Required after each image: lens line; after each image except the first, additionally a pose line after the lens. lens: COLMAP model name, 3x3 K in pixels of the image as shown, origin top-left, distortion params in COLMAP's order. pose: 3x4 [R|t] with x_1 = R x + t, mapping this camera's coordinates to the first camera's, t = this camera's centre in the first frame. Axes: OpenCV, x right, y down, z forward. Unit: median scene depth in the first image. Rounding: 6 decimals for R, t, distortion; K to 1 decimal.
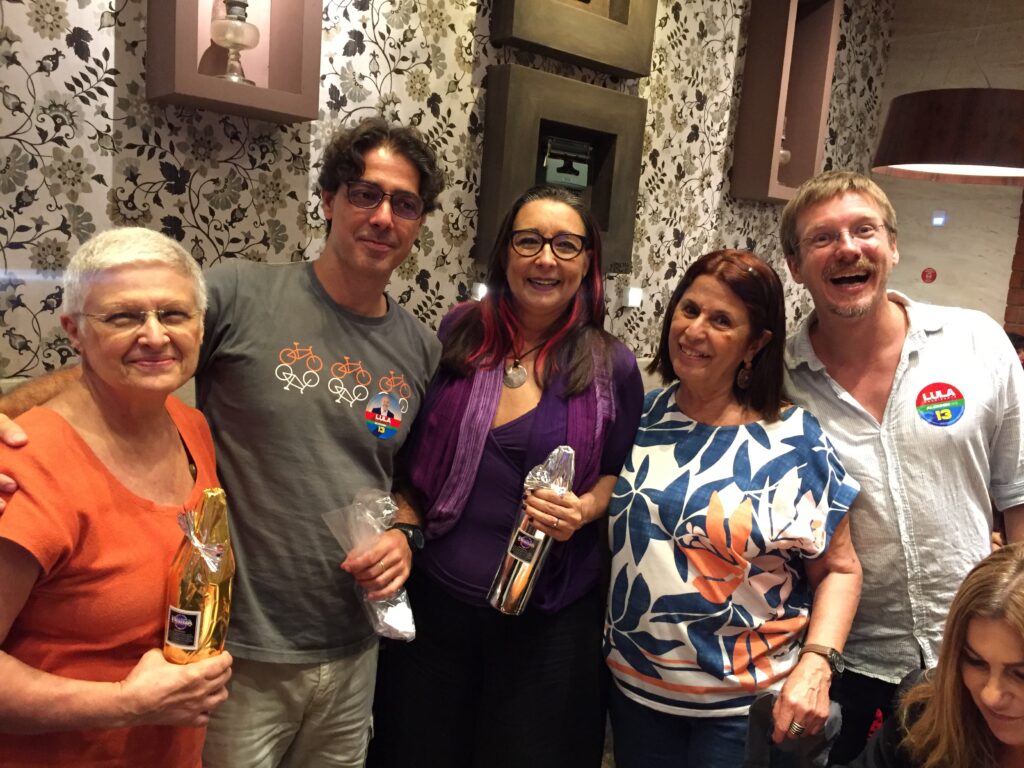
lens RADIAL K [[888.5, 0, 505.1], [0, 888.5, 382.4], [0, 0, 1]] dist [0.078395, -0.117306]
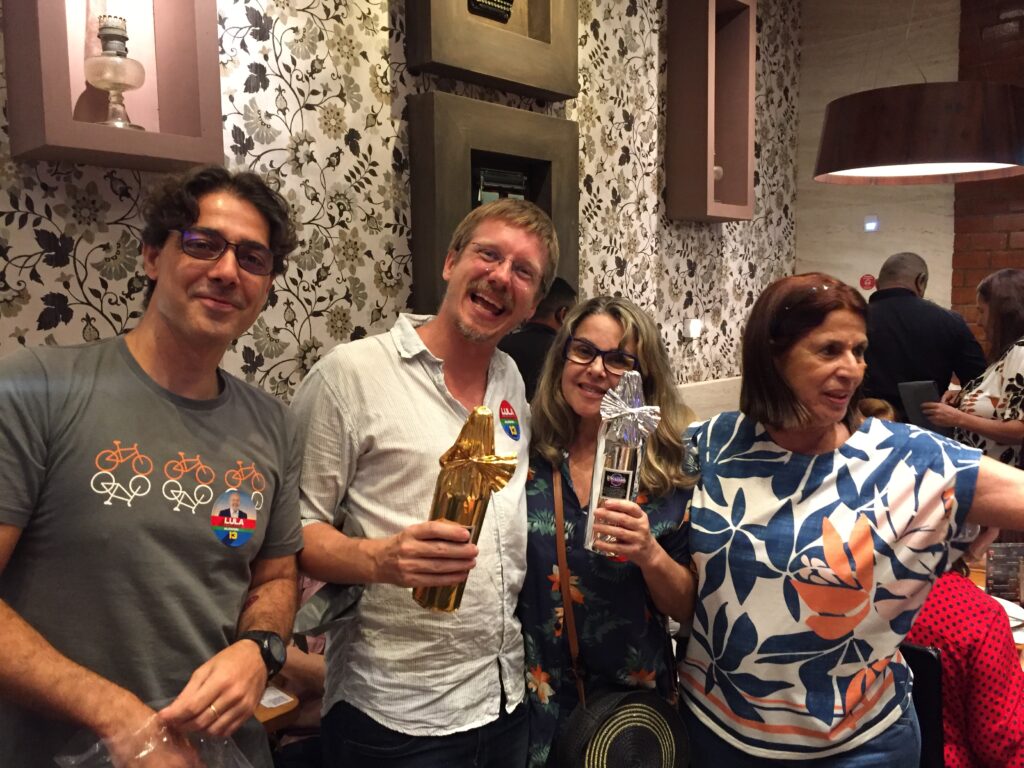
lens RADIAL K [[888.5, 0, 512.8], [0, 888.5, 383.8], [0, 0, 1]] dist [0.078395, -0.117306]
pose [[0.988226, -0.104231, 0.112006, -0.044522], [0.108978, 0.993351, -0.037110, -0.020329], [-0.107393, 0.048880, 0.993014, 0.107075]]
